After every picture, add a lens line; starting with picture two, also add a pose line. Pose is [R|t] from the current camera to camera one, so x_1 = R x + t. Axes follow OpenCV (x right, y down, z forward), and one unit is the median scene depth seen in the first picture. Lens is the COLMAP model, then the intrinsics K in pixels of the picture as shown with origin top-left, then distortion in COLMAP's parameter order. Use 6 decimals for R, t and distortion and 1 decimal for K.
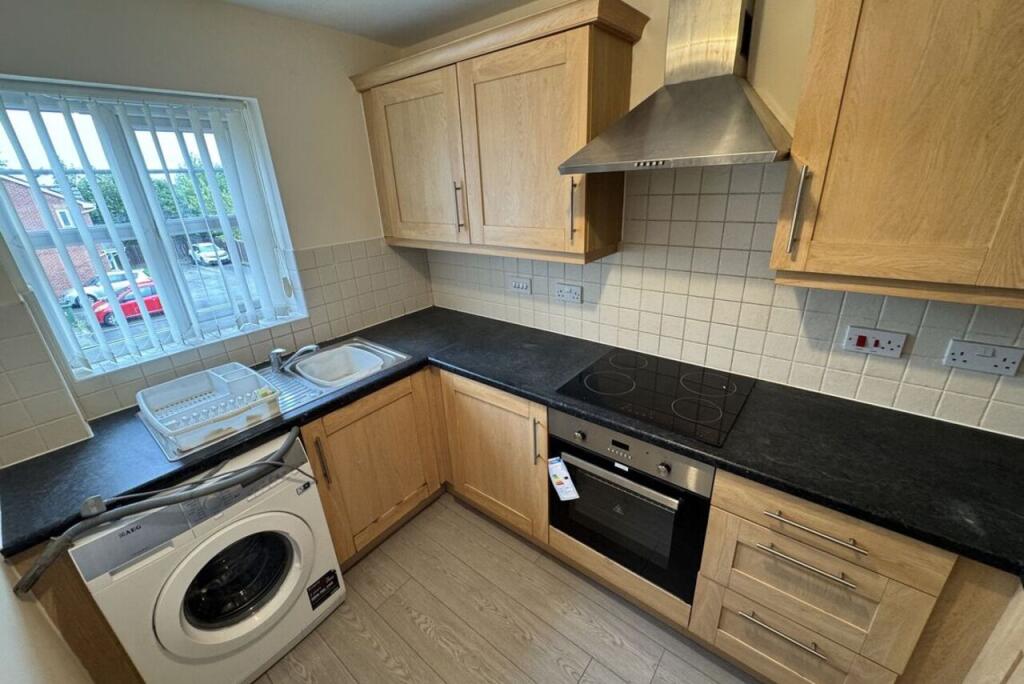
lens RADIAL K [[401.0, 0, 508.3], [0, 401.0, 336.9], [0, 0, 1]] dist [-0.000553, 0.000256]
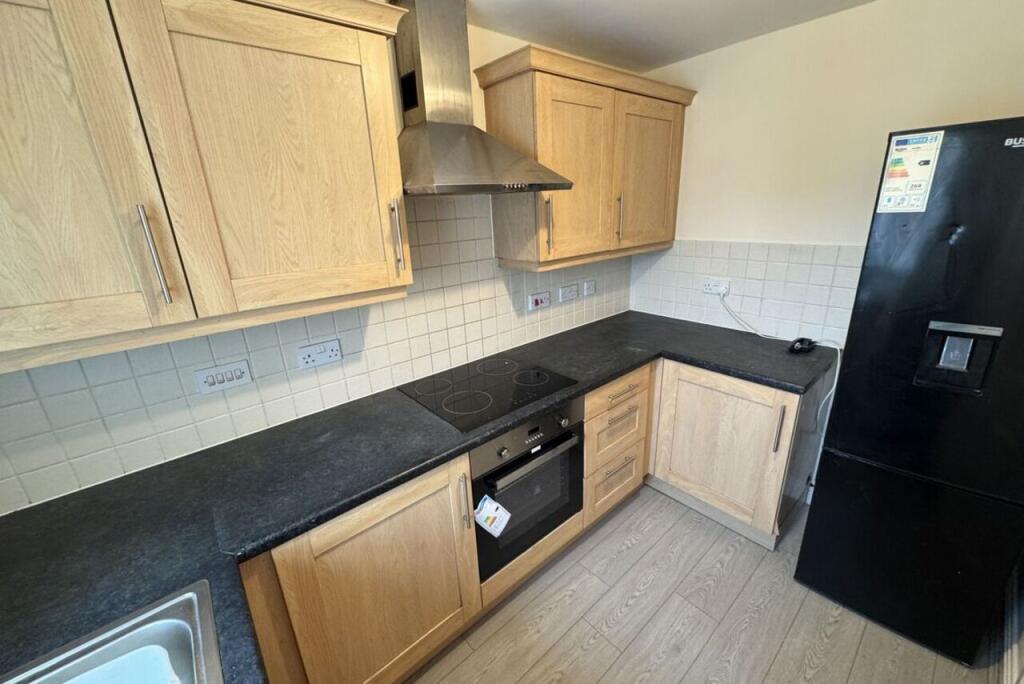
lens RADIAL K [[401.0, 0, 515.6], [0, 401.0, 338.0], [0, 0, 1]] dist [-0.000553, 0.000256]
pose [[0.189088, -0.275336, 0.942569, -0.632355], [0.394258, 0.900406, 0.183928, -0.168110], [-0.899337, 0.336837, 0.278809, 0.568762]]
